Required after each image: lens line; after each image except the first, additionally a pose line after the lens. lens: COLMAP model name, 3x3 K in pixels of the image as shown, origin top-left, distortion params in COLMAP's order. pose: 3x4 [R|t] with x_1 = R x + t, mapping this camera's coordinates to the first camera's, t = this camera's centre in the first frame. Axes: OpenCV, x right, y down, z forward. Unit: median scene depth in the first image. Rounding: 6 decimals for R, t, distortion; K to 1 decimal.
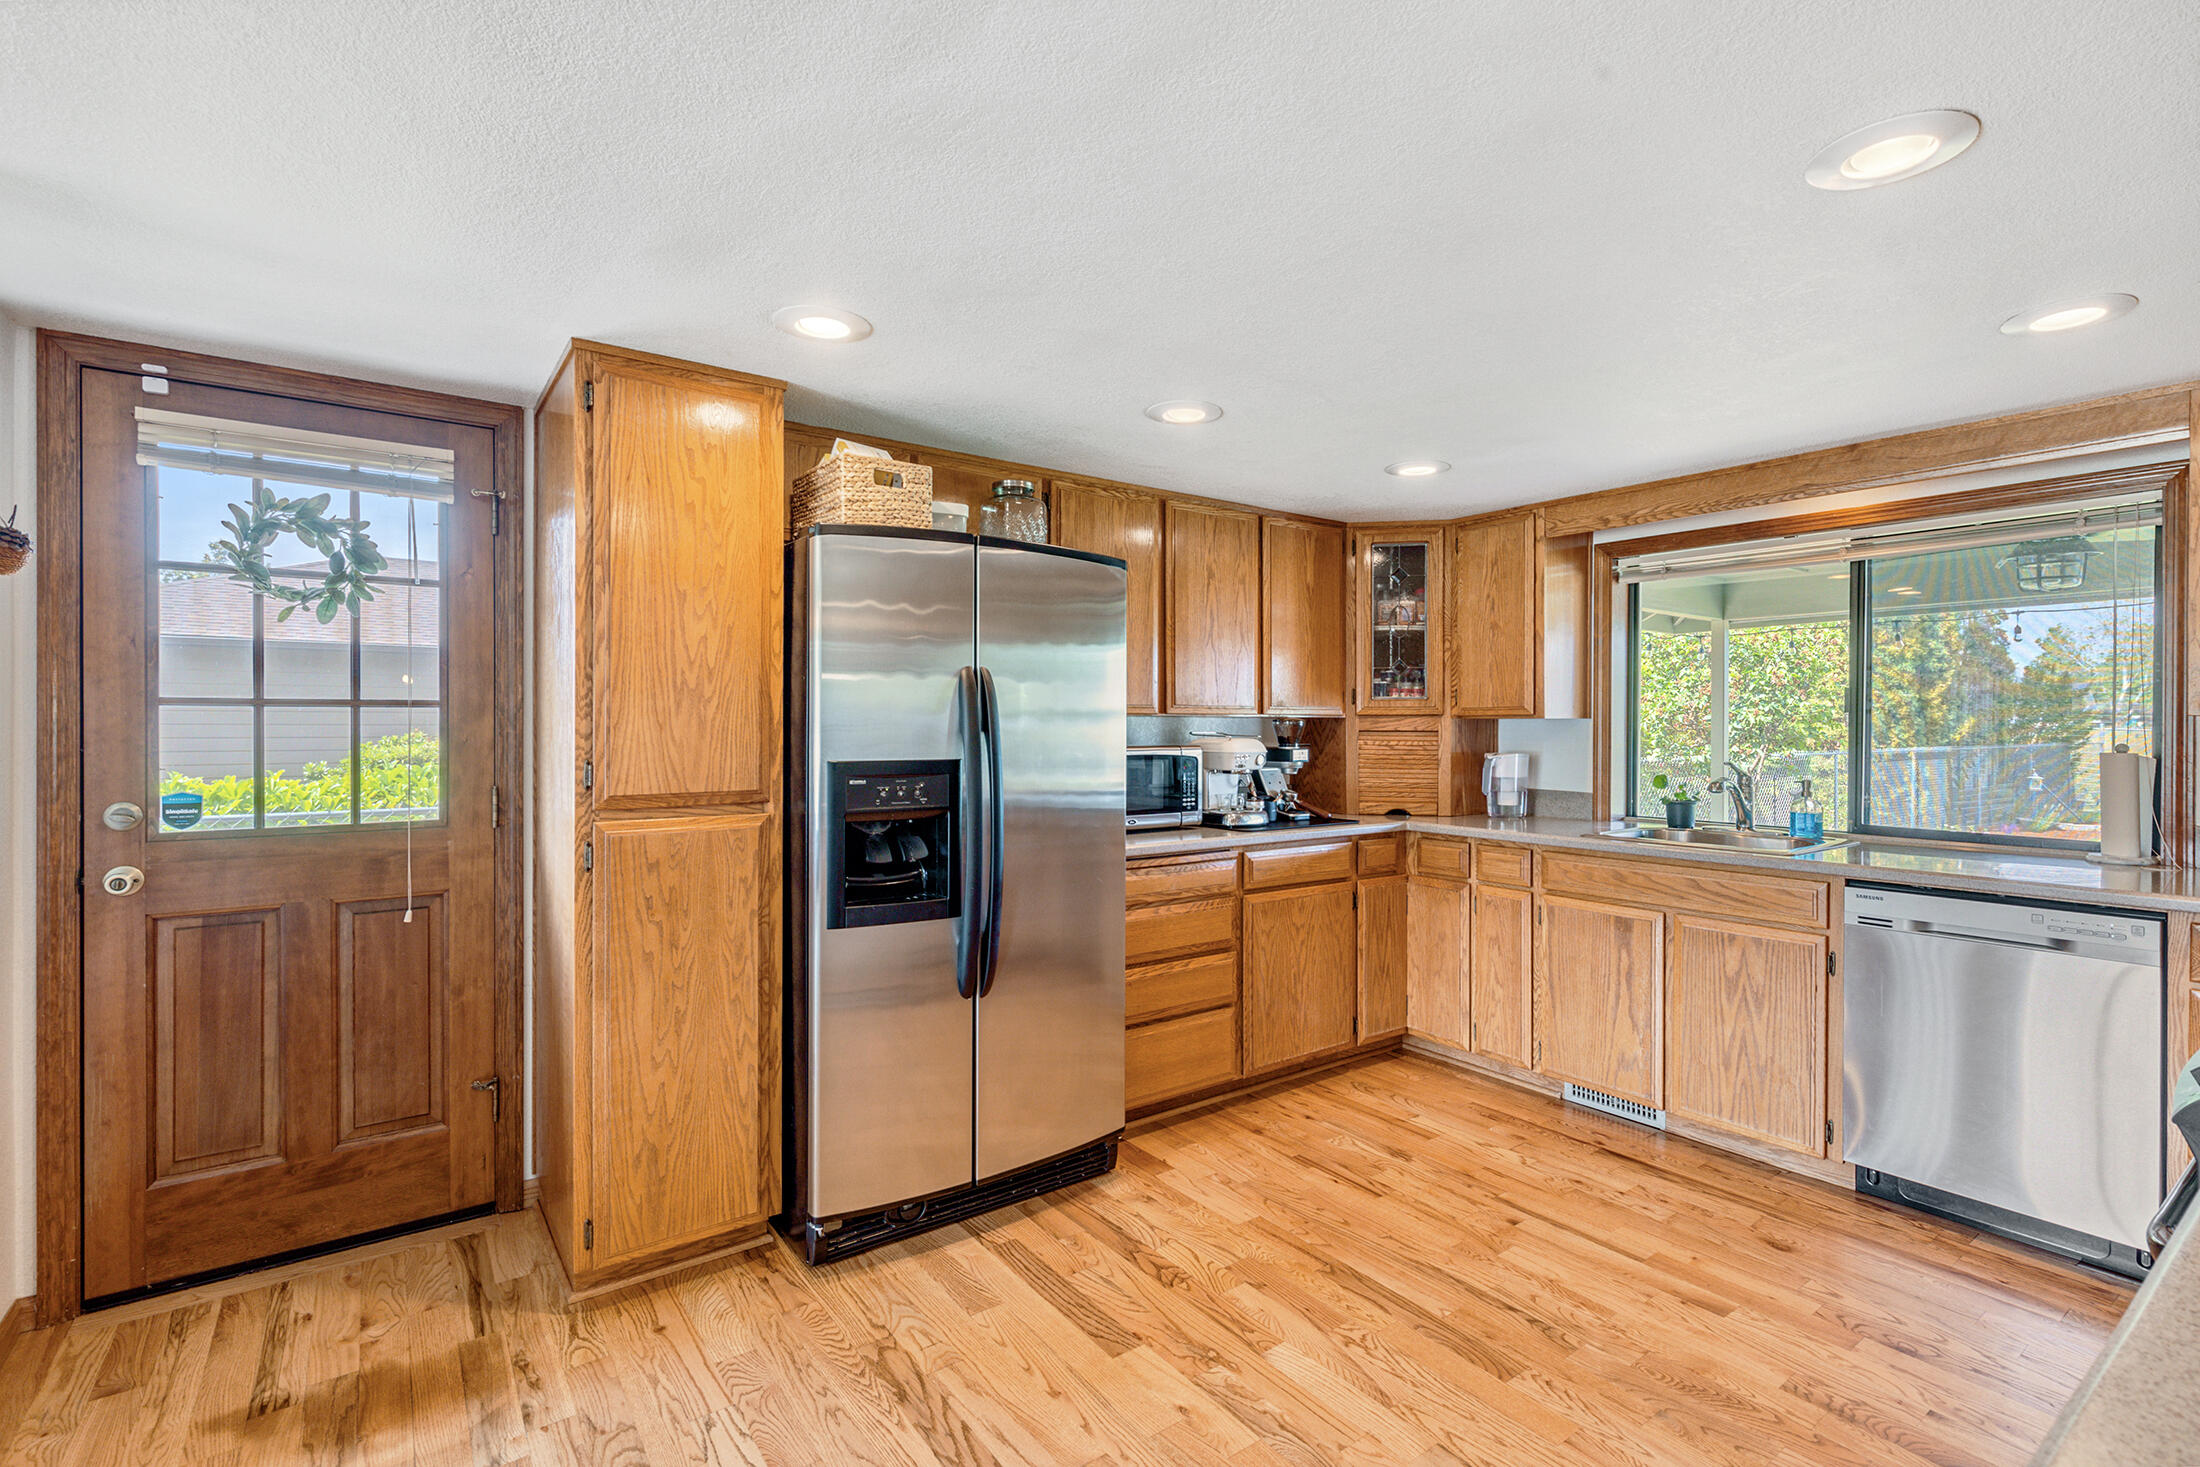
lens RADIAL K [[995.9, 0, 1105.6], [0, 995.9, 731.6], [0, 0, 1]] dist [0.010566, -0.002567]
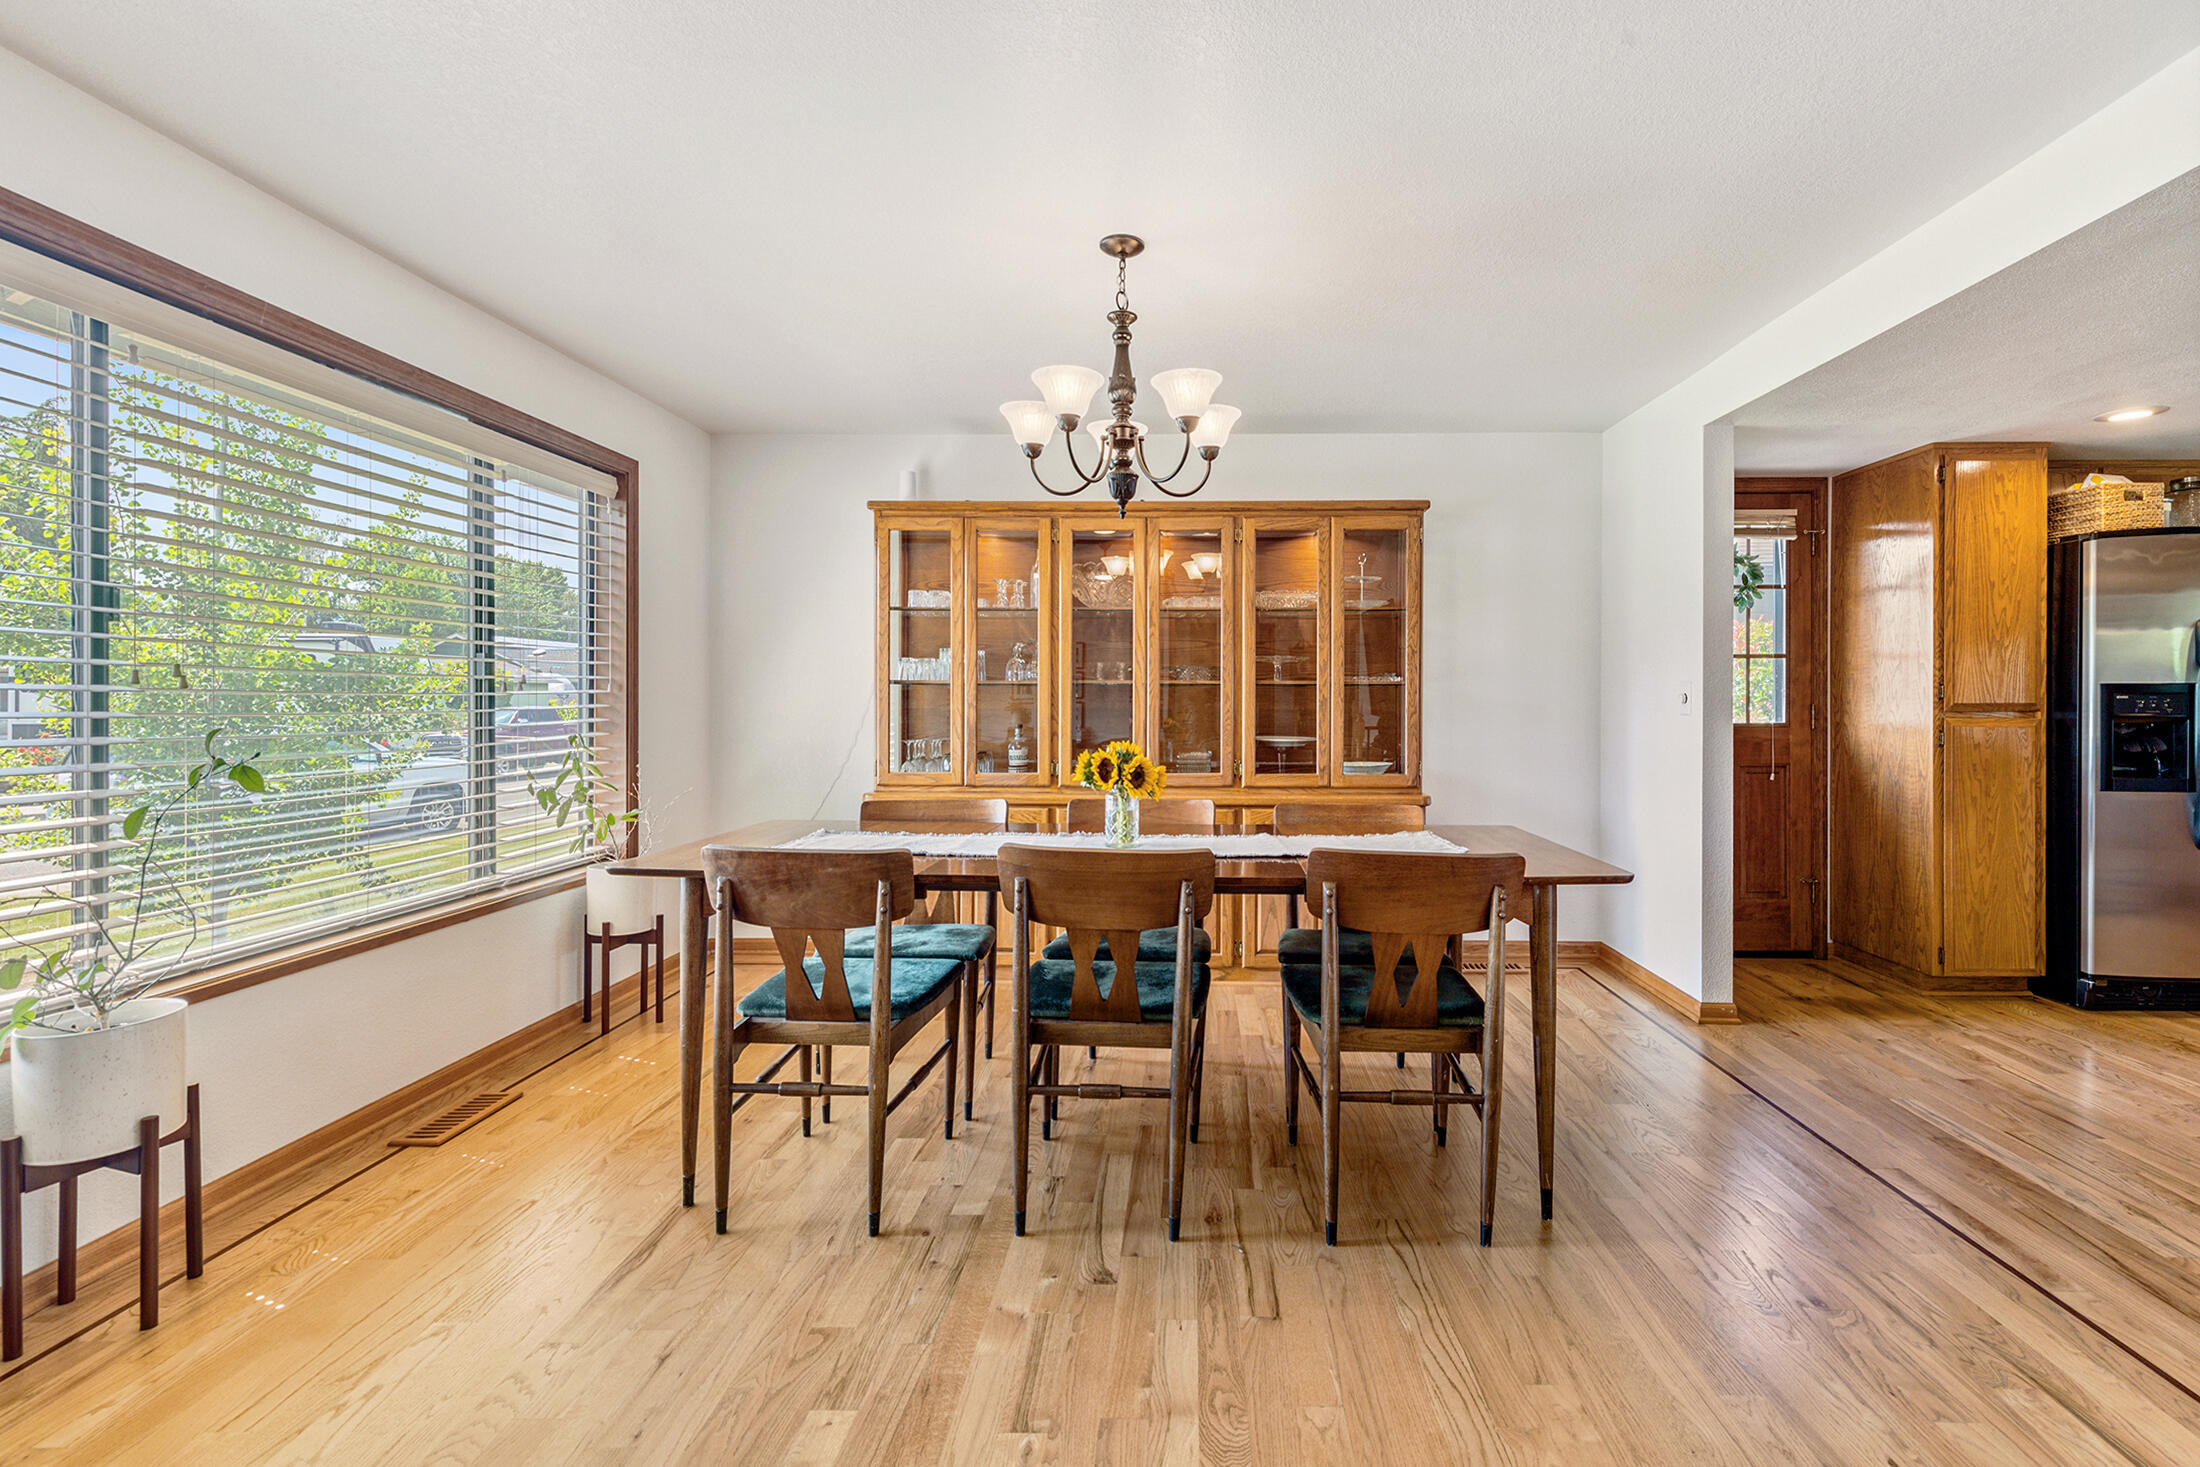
lens RADIAL K [[1032.6, 0, 1105.1], [0, 1032.6, 697.8], [0, 0, 1]] dist [-0.047570, 0.001122]
pose [[0.745125, -0.004480, -0.666910, -0.393951], [-0.001070, 0.999968, -0.007913, 0.062840], [0.666924, 0.006610, 0.745097, -1.131667]]
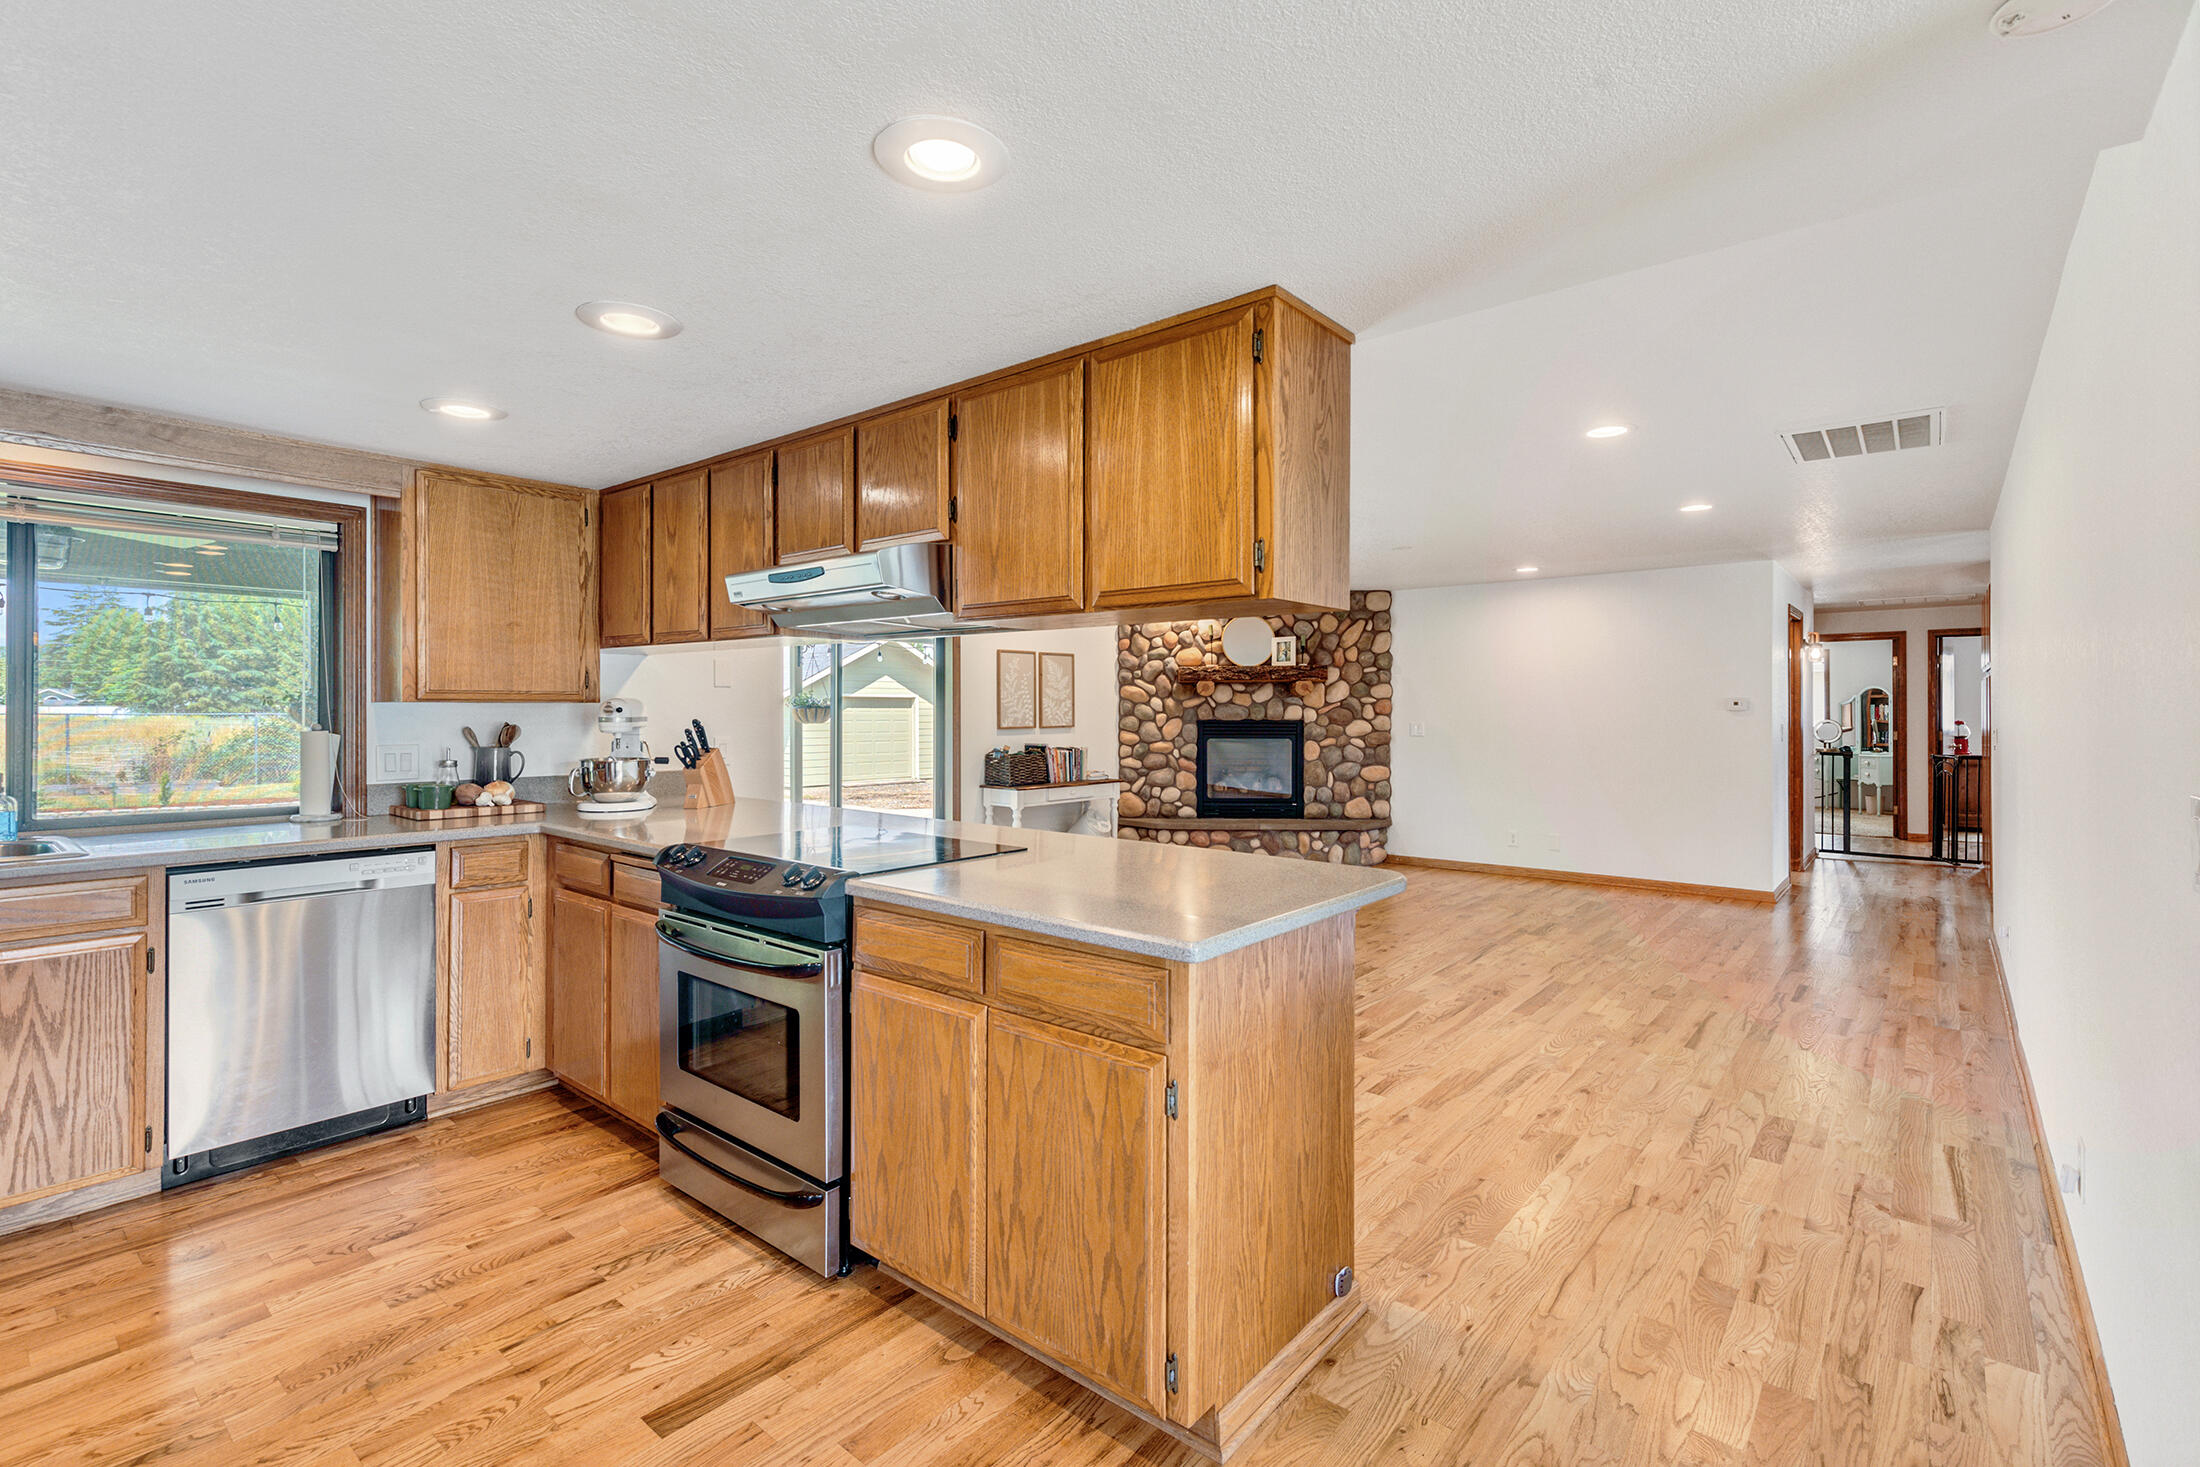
lens RADIAL K [[995.9, 0, 1120.1], [0, 995.9, 708.9], [0, 0, 1]] dist [0.010566, -0.002567]
pose [[-0.250951, -0.000170, 0.968000, -0.476215], [0.003973, 0.999991, 0.001205, -0.004466], [-0.967992, 0.004148, -0.250948, 0.391702]]
